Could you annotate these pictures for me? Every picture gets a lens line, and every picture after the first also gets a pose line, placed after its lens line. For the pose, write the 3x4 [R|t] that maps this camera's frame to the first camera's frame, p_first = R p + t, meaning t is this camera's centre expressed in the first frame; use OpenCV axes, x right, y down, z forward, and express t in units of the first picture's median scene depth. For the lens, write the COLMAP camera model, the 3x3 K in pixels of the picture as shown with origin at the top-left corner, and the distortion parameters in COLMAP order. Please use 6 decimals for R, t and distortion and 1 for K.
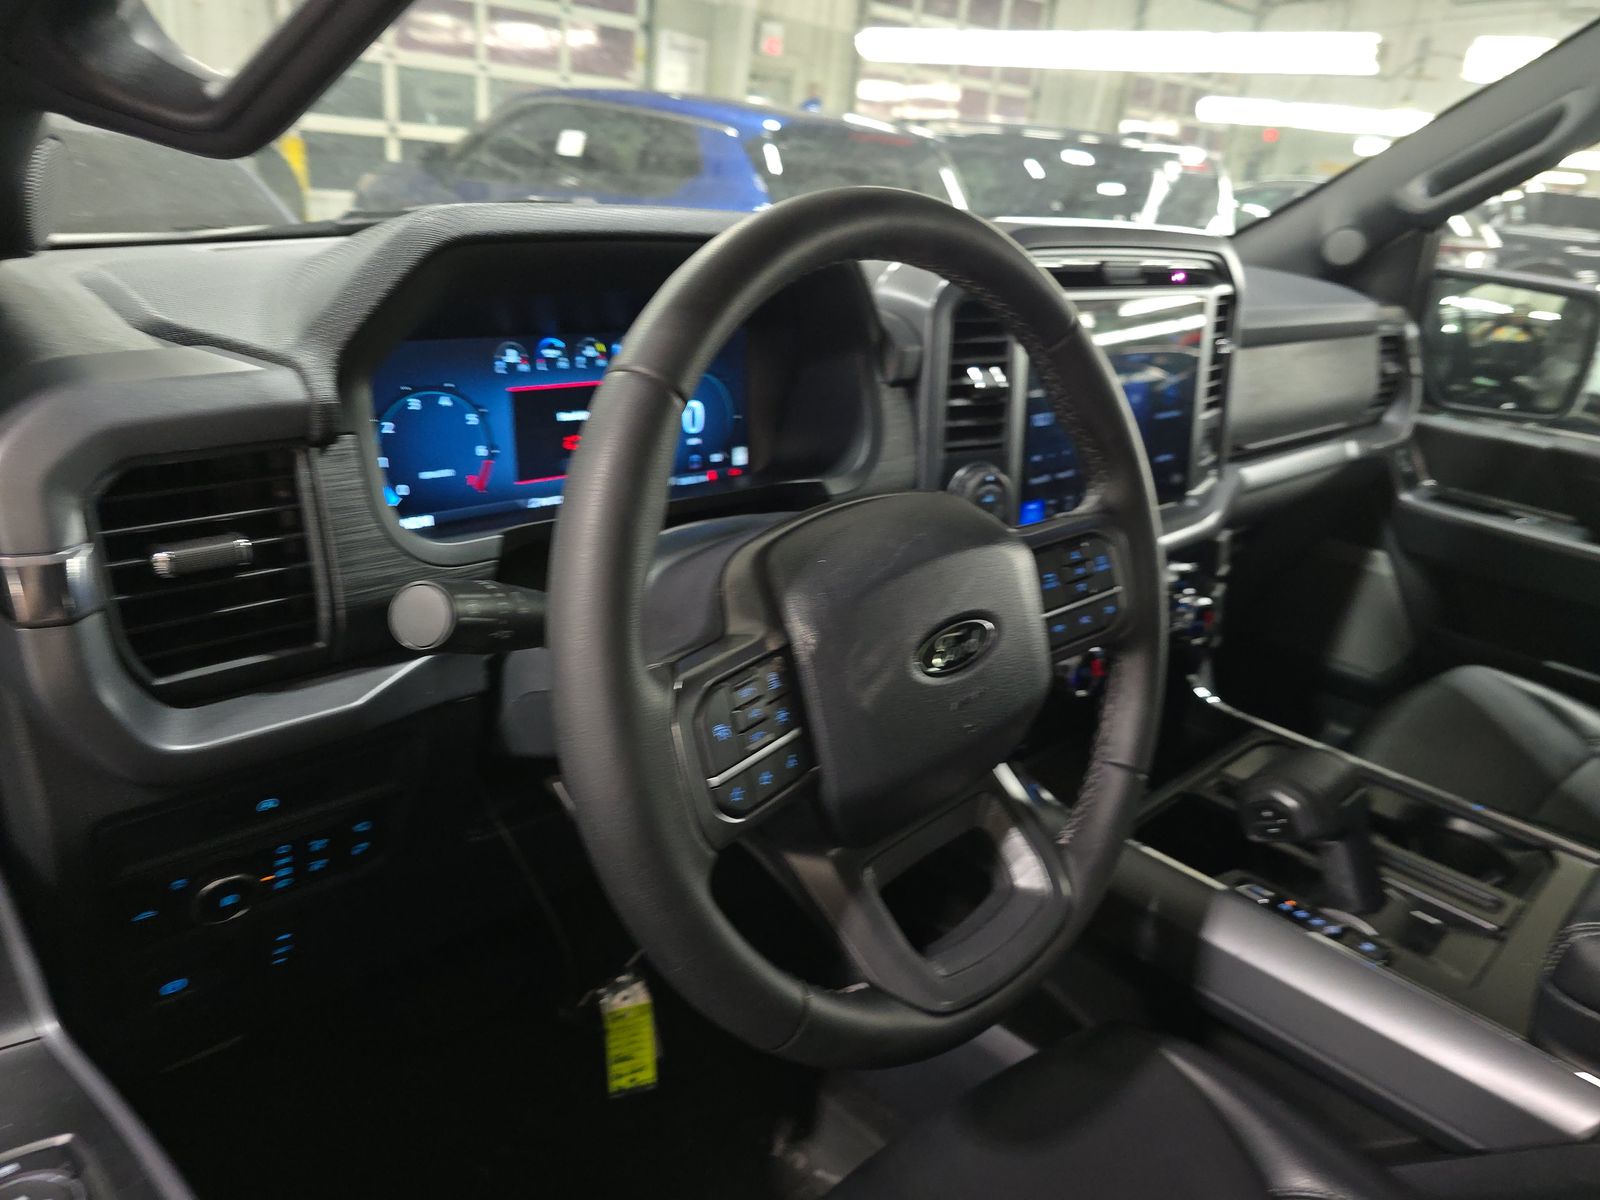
lens RADIAL K [[1094.2, 0, 807.1], [0, 1094.2, 617.6], [0, 0, 1]] dist [0.042997, -0.051242]
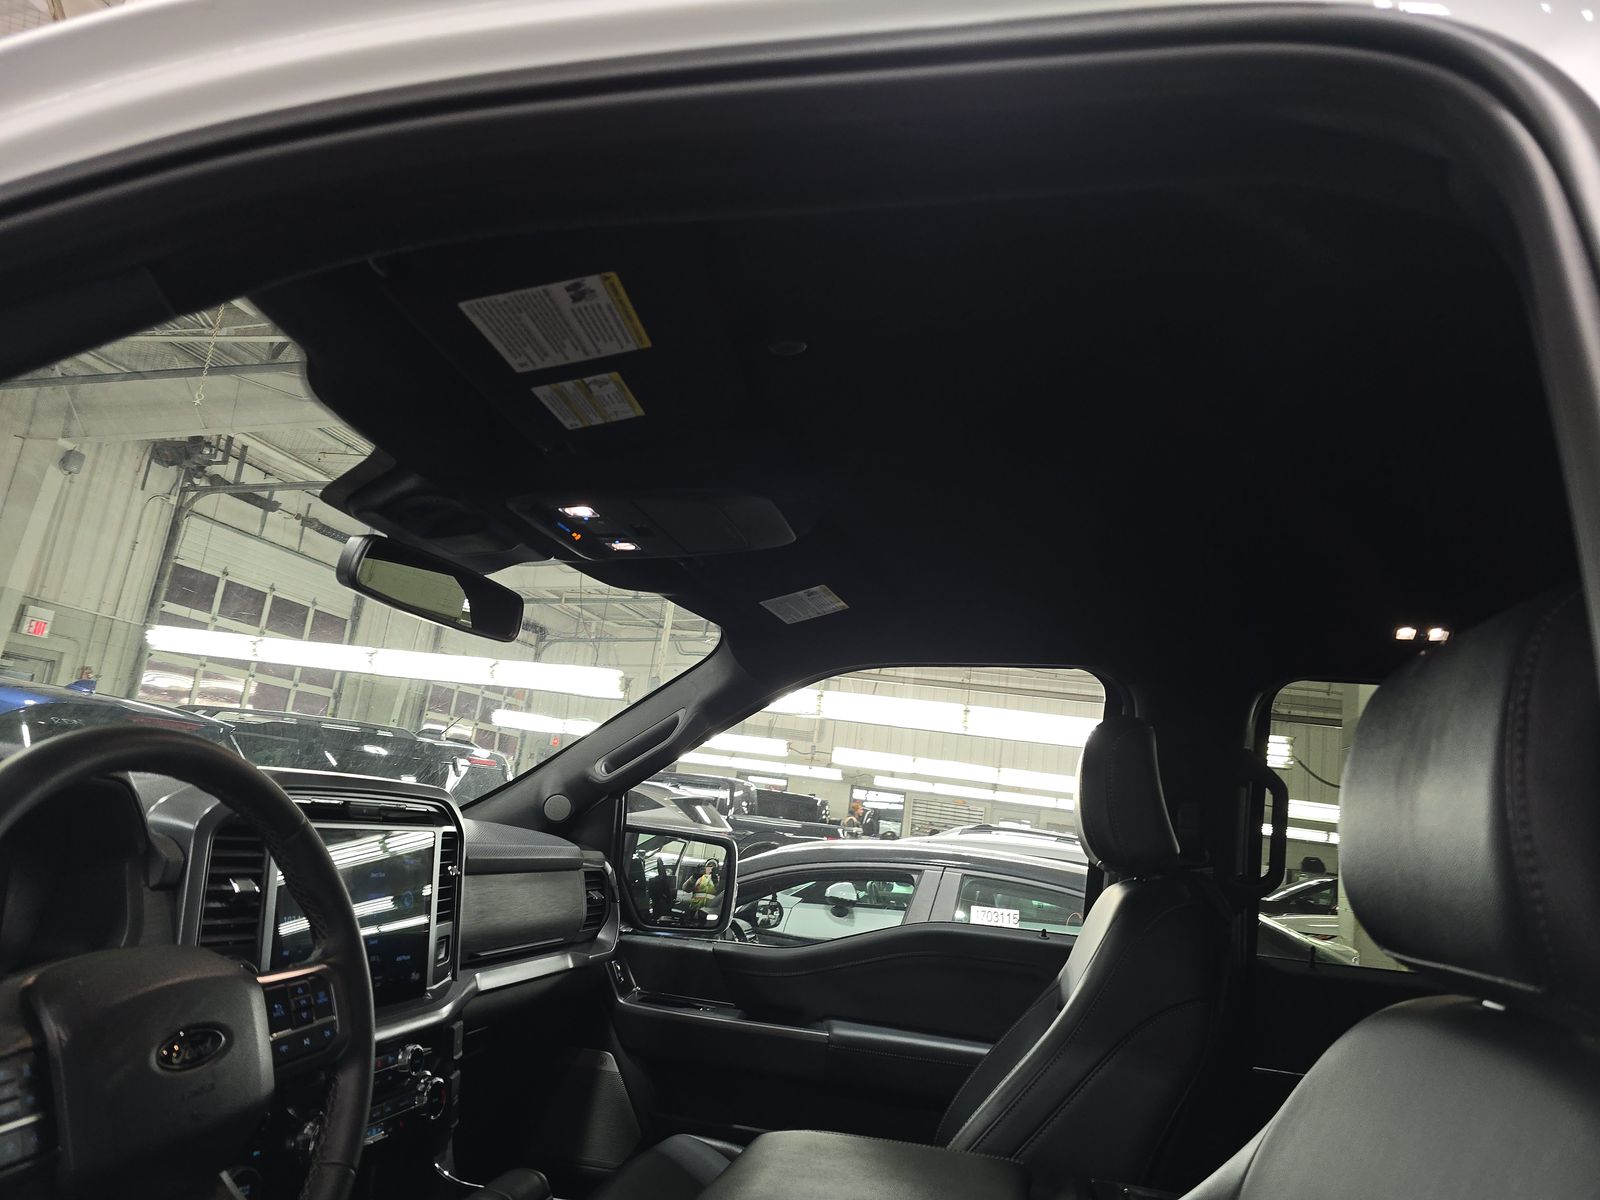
lens RADIAL K [[1066.2, 0, 800.0], [0, 1066.2, 600.0], [0, 0, 1]] dist [0.062399, -0.063599]
pose [[0.829570, 0.119266, 0.545518, -0.014263], [0.177625, 0.869821, -0.460283, 0.130684], [-0.529399, 0.478735, 0.700392, -0.258350]]
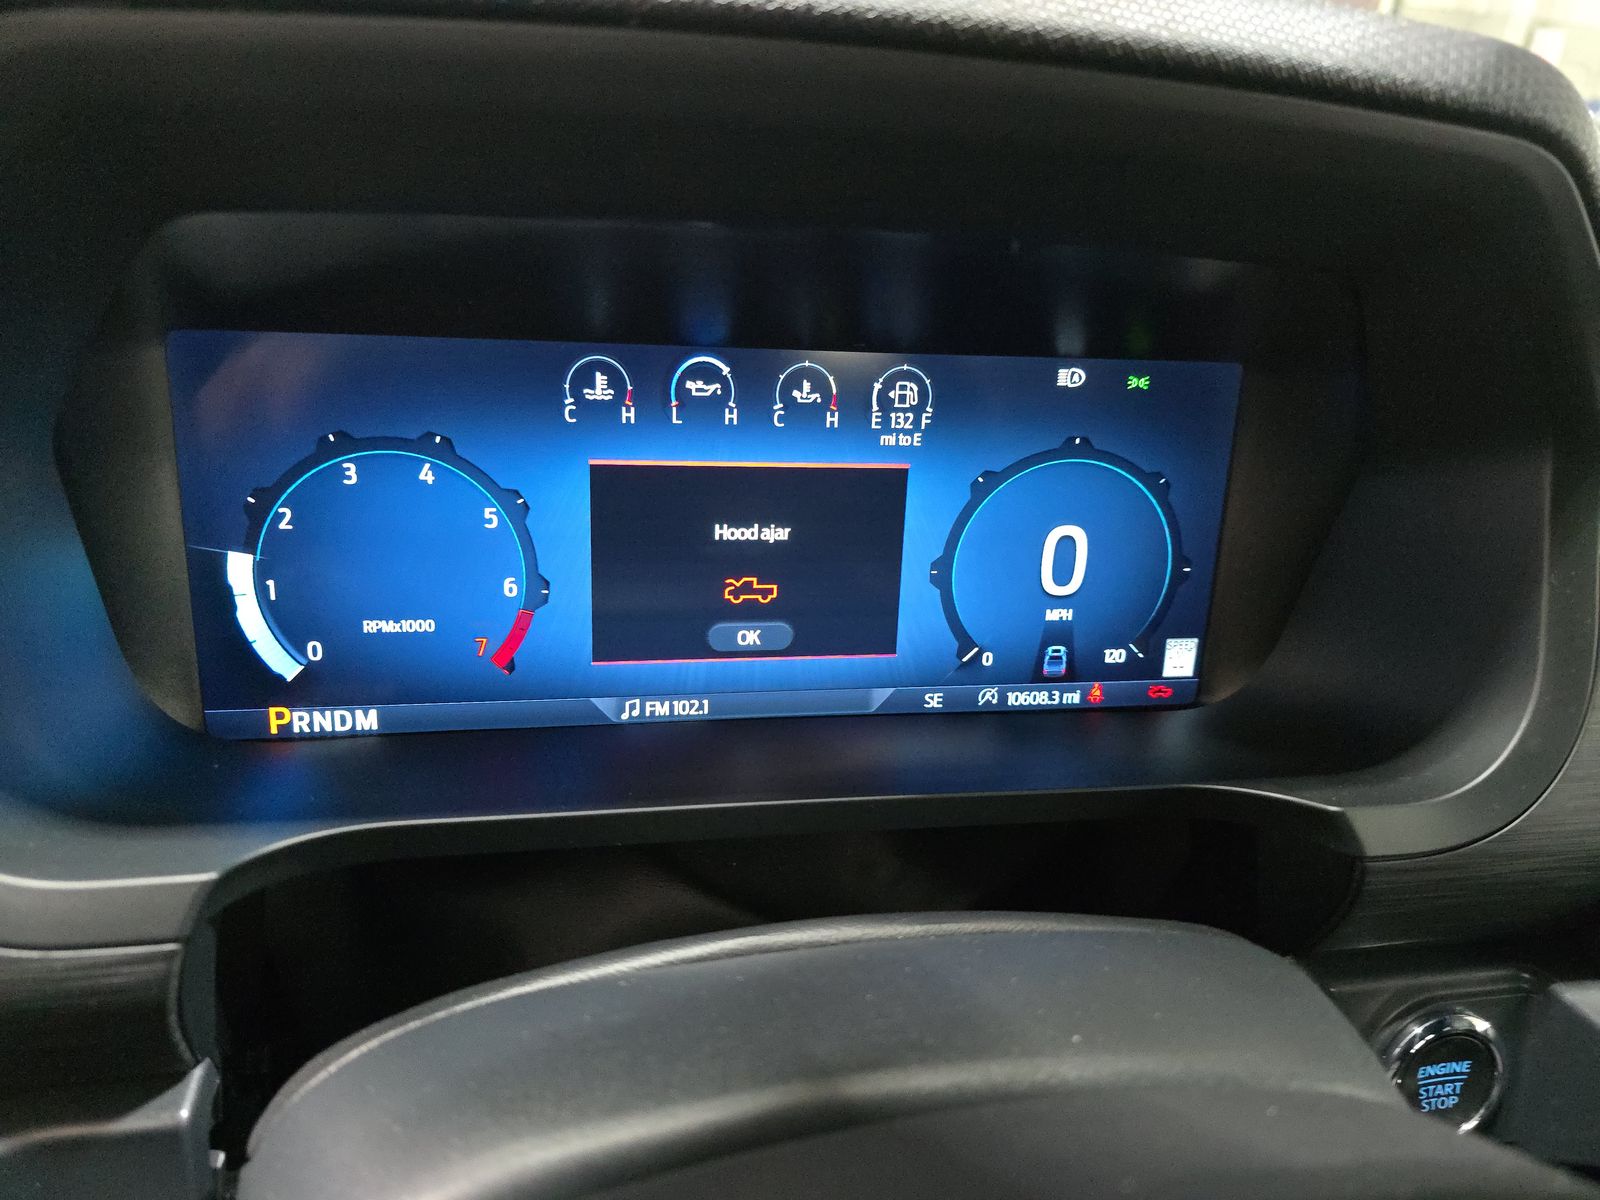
lens RADIAL K [[1094.2, 0, 807.1], [0, 1094.2, 617.6], [0, 0, 1]] dist [0.042997, -0.051242]
pose [[0.839911, 0.182536, -0.511106, 0.024511], [-0.201009, 0.979396, 0.019458, -0.103309], [0.504127, 0.086394, 0.859297, 0.402424]]
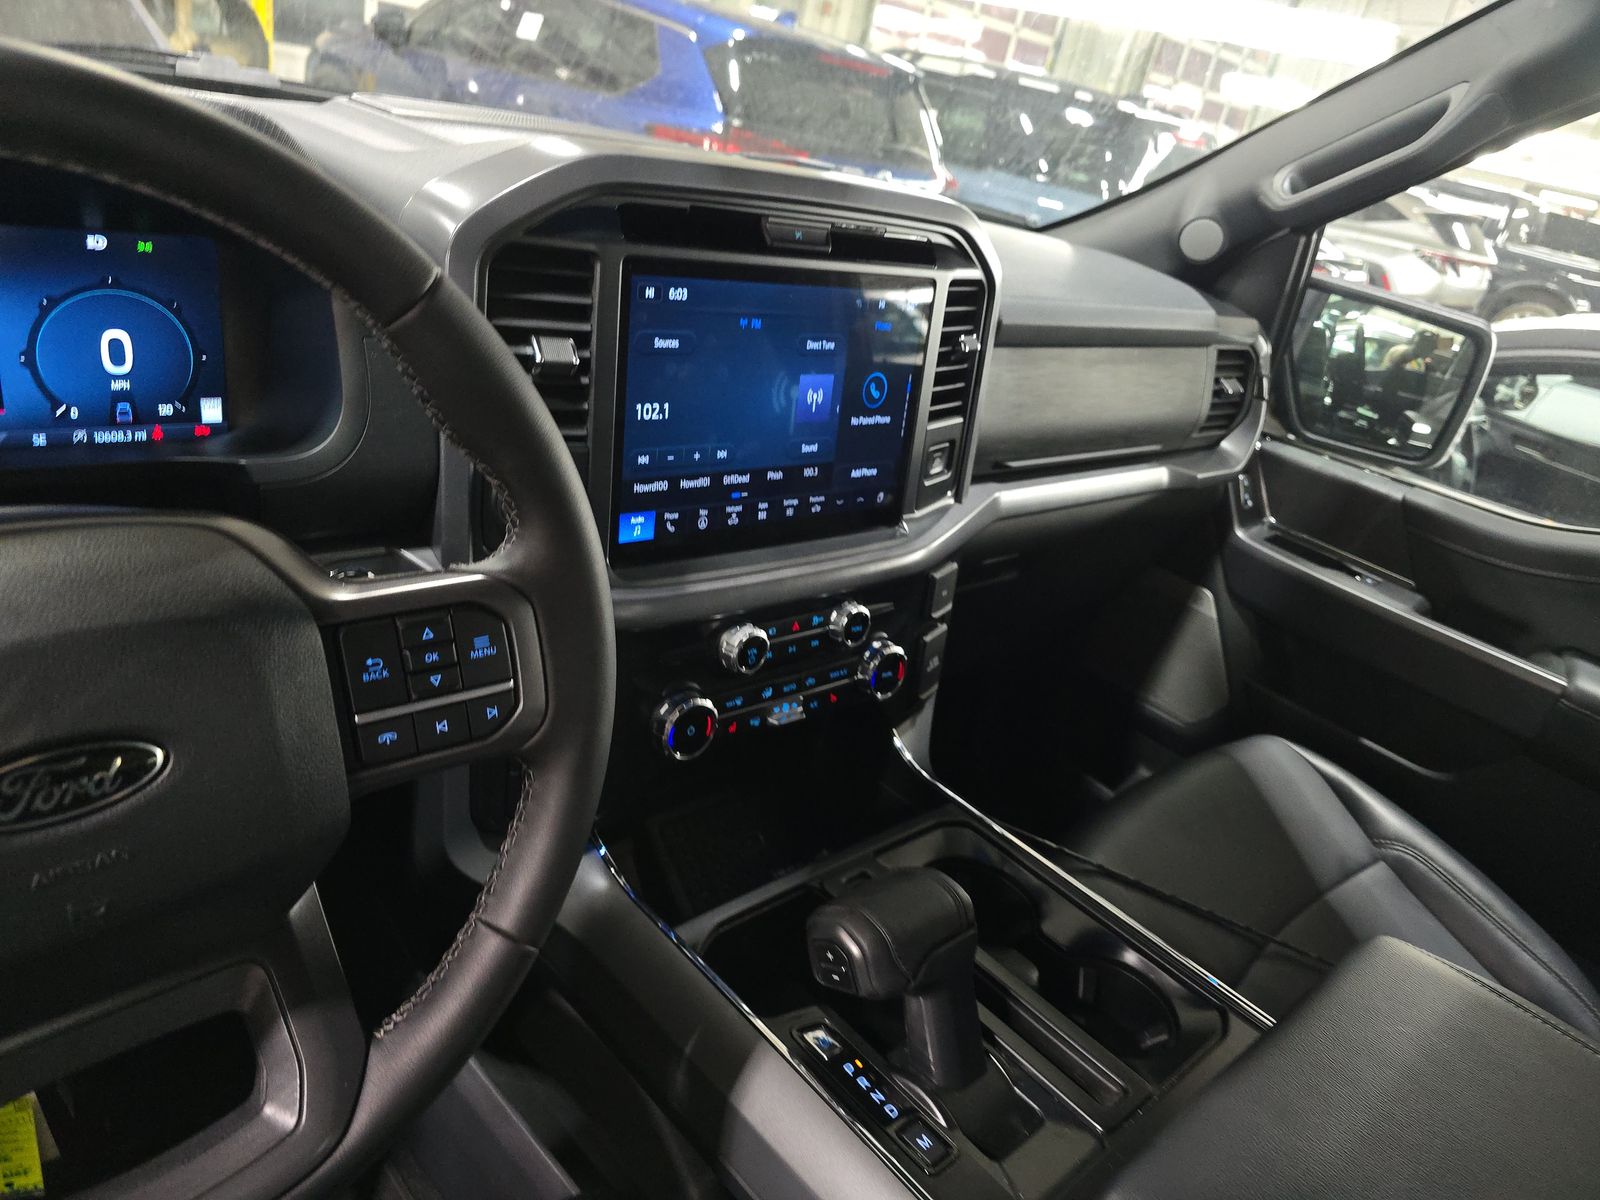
lens RADIAL K [[1109.7, 0, 800.0], [0, 1109.7, 600.0], [0, 0, 1]] dist [0.055721, -0.065297]
pose [[0.992698, 0.115660, 0.034243, 0.237523], [-0.116911, 0.992449, 0.037108, -0.069012], [-0.029692, -0.040841, 0.998724, 0.159132]]
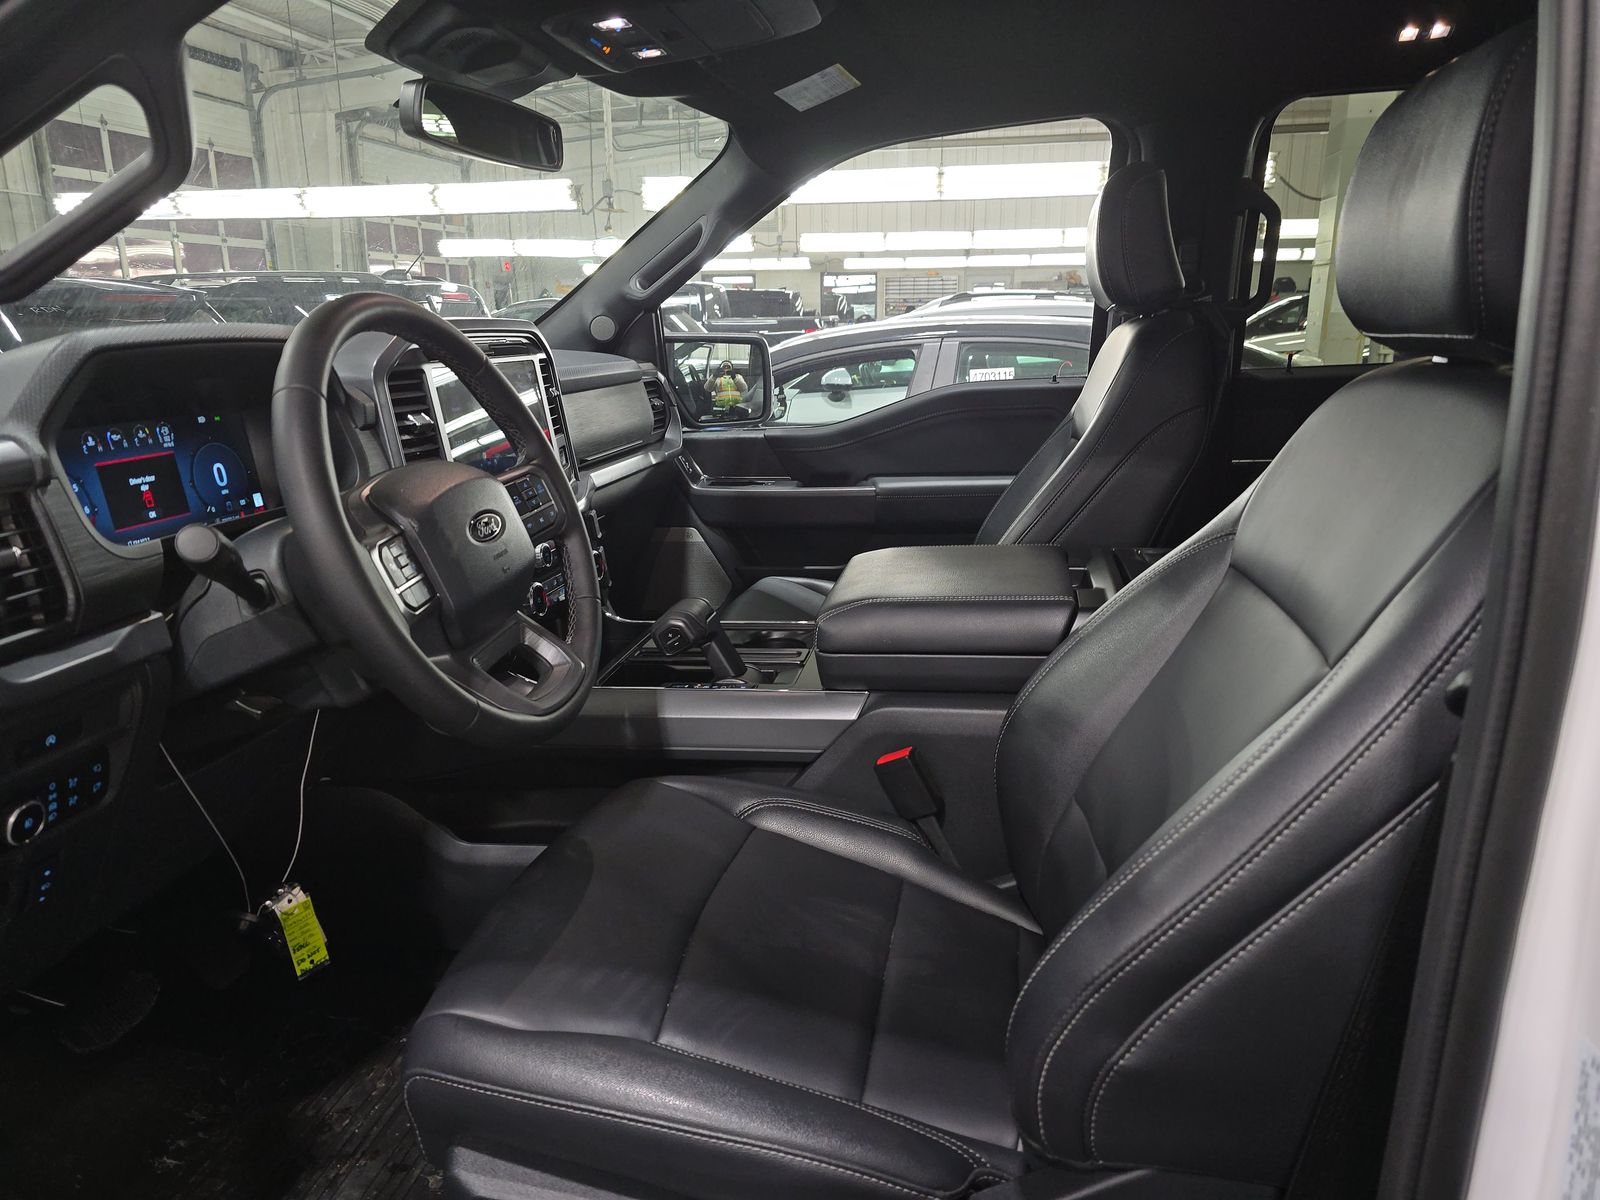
lens RADIAL K [[1066.2, 0, 800.0], [0, 1066.2, 600.0], [0, 0, 1]] dist [0.062399, -0.063599]
pose [[0.808909, -0.249139, 0.532537, -0.192367], [0.309250, 0.950652, -0.024995, 0.158306], [-0.500030, 0.184906, 0.846038, -0.340635]]
